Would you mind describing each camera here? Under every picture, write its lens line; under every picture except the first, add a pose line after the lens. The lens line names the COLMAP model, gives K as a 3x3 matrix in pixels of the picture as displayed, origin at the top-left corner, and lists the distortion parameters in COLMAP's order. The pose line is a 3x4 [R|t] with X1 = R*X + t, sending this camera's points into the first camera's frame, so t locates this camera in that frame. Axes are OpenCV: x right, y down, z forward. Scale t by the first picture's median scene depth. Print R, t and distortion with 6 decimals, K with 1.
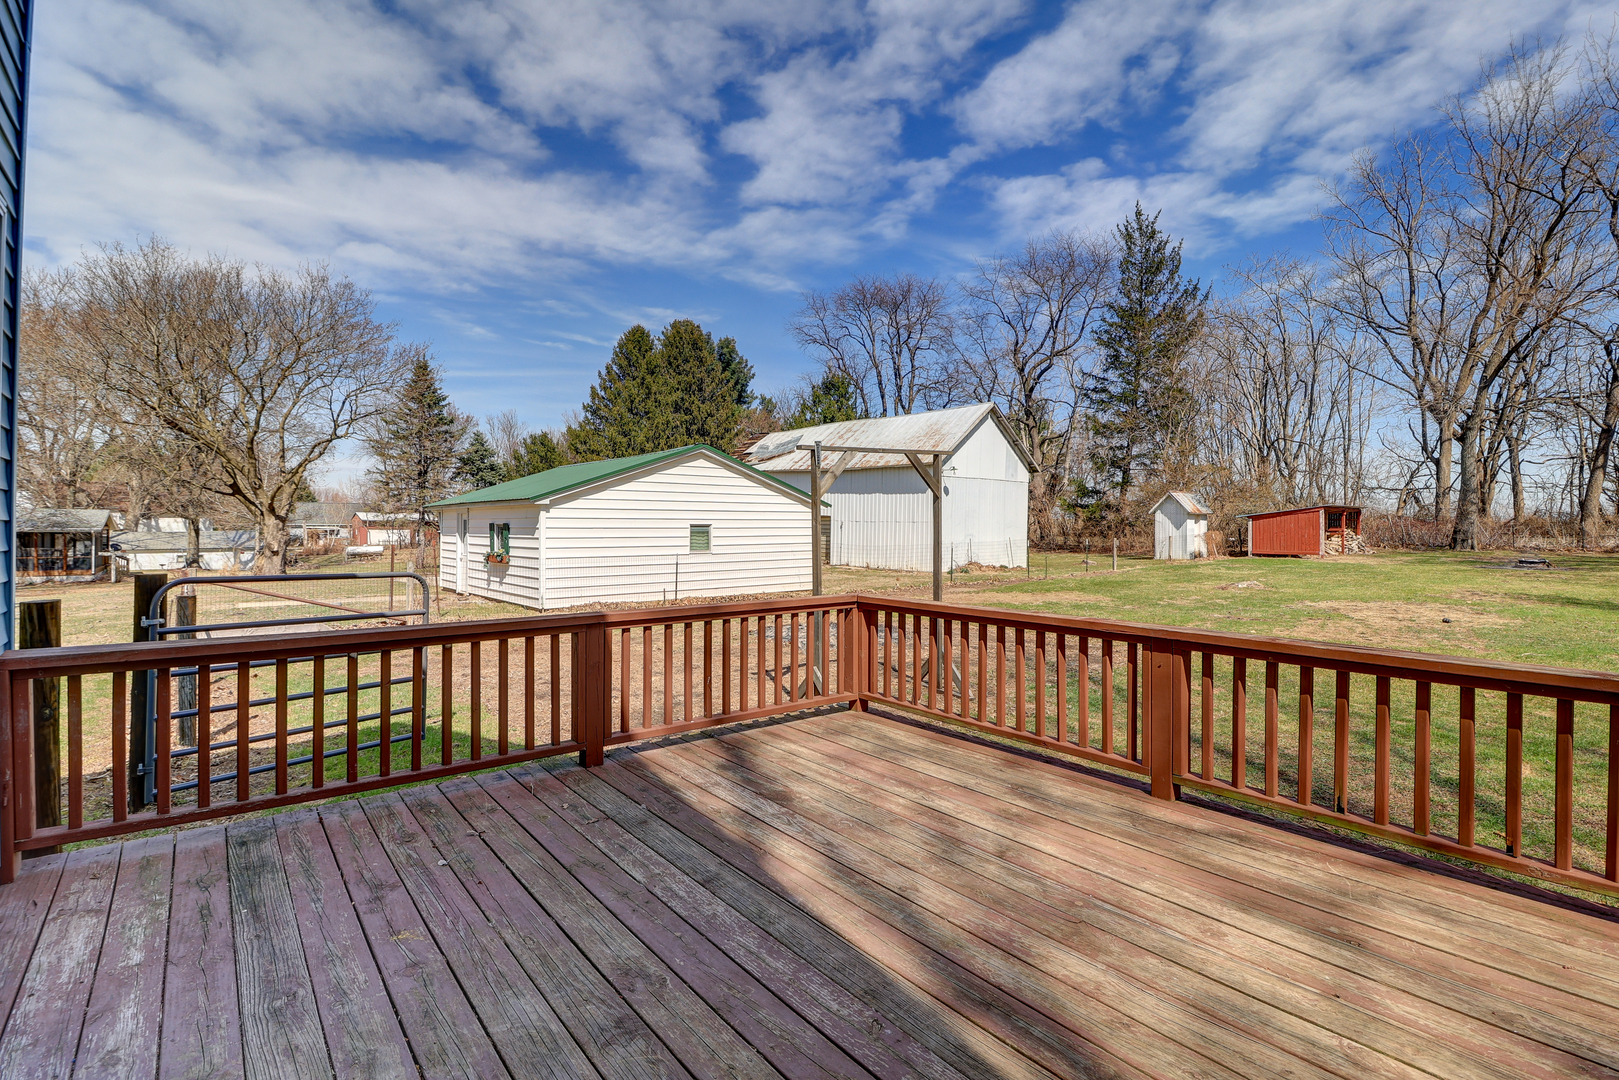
lens RADIAL K [[747.5, 0, 810.5], [0, 747.5, 518.8], [0, 0, 1]] dist [-0.015147, -0.000162]
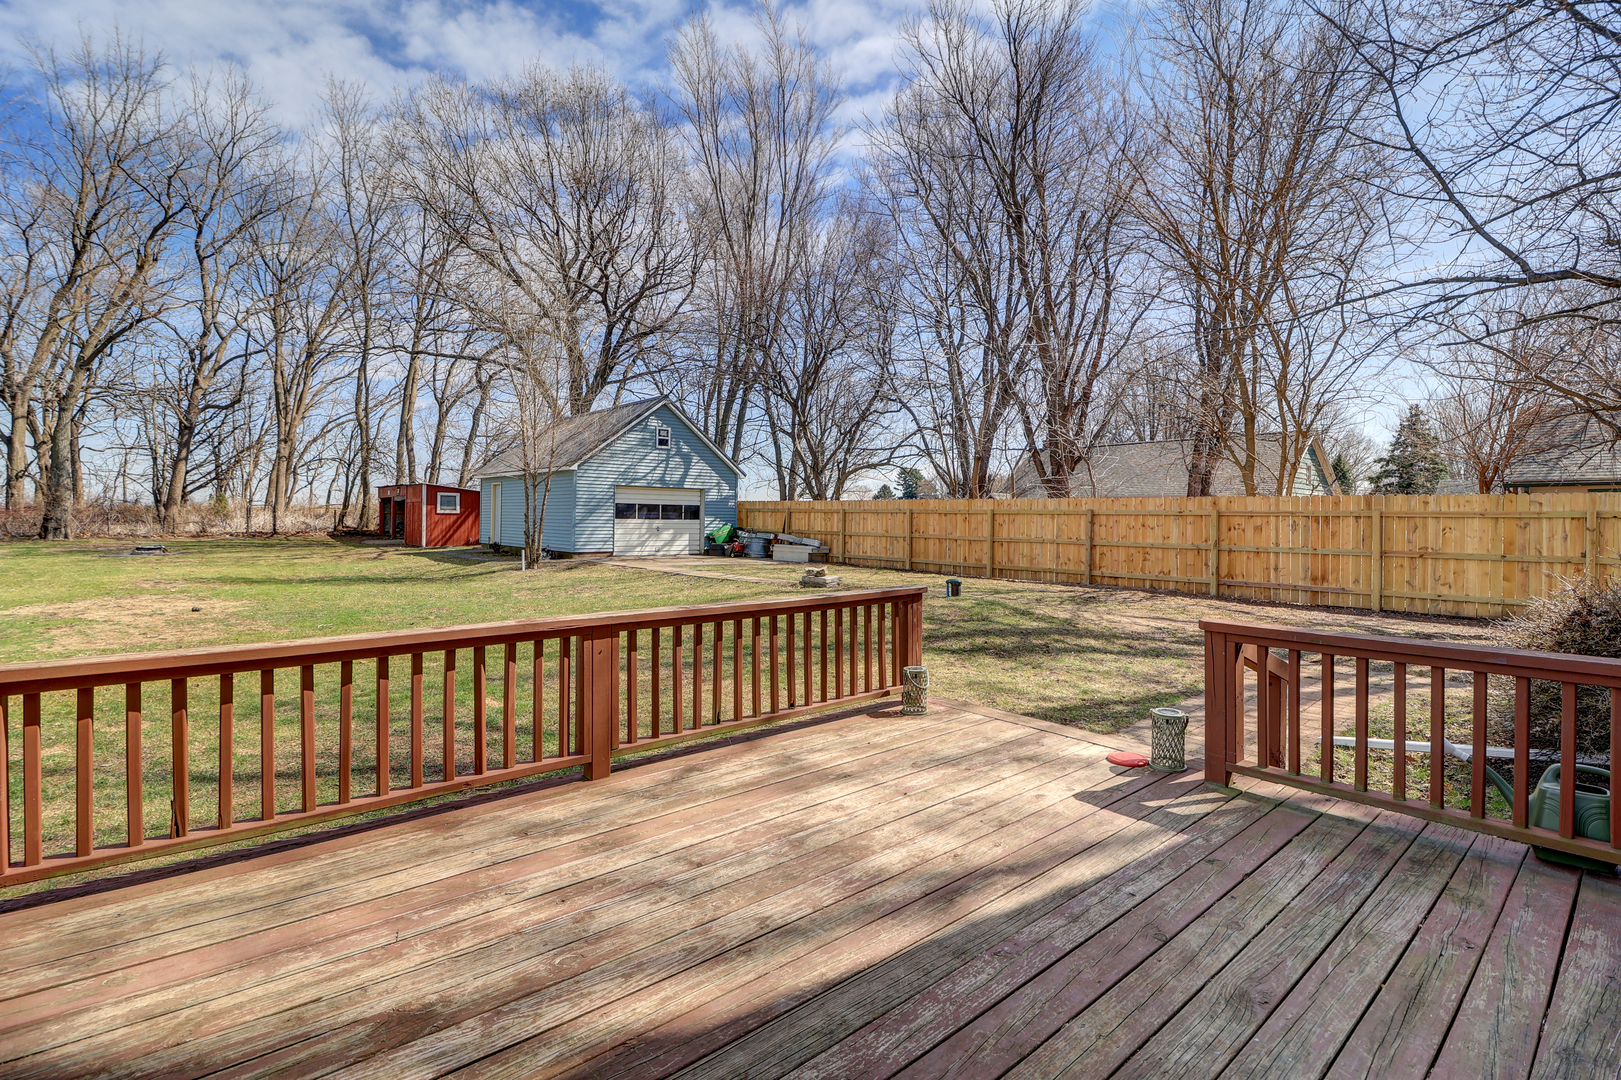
lens RADIAL K [[742.1, 0, 811.2], [0, 742.1, 523.0], [0, 0, 1]] dist [-0.002385, -0.012888]
pose [[-0.014388, -0.016844, 0.999755, -0.443727], [-0.007075, 0.999835, 0.016744, -0.002986], [-0.999871, -0.006832, -0.014505, 0.556828]]
